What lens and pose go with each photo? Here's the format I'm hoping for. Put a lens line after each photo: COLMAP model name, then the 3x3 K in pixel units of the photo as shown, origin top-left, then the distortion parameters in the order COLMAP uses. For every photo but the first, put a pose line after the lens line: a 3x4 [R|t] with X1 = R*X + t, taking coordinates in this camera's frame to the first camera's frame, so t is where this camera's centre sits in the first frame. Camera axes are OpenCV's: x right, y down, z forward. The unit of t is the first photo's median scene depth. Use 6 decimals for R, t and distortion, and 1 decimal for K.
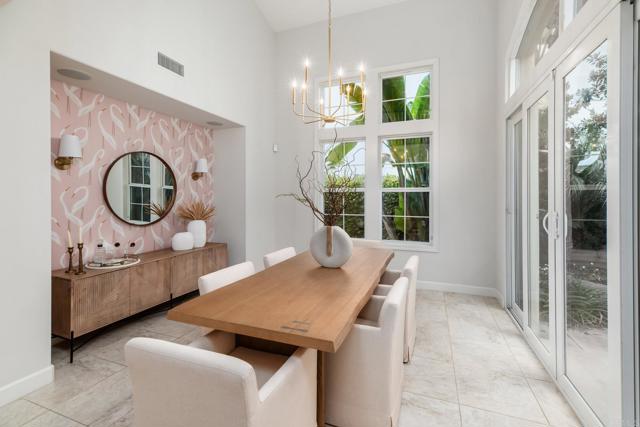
lens RADIAL K [[285.5, 0, 309.1], [0, 285.5, 197.4], [0, 0, 1]] dist [0.002873, 0.000330]
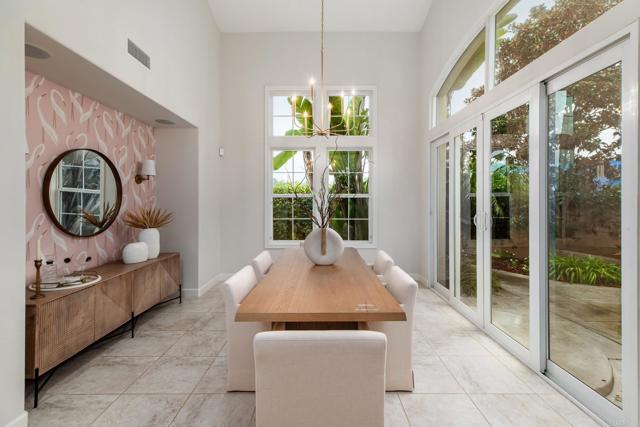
lens RADIAL K [[283.3, 0, 319.5], [0, 283.3, 202.0], [0, 0, 1]] dist [0.000124, -0.000515]
pose [[0.934084, -0.001972, 0.357047, -0.247422], [0.002719, 0.999995, -0.001590, -0.000322], [-0.357042, 0.002456, 0.934085, -0.025097]]
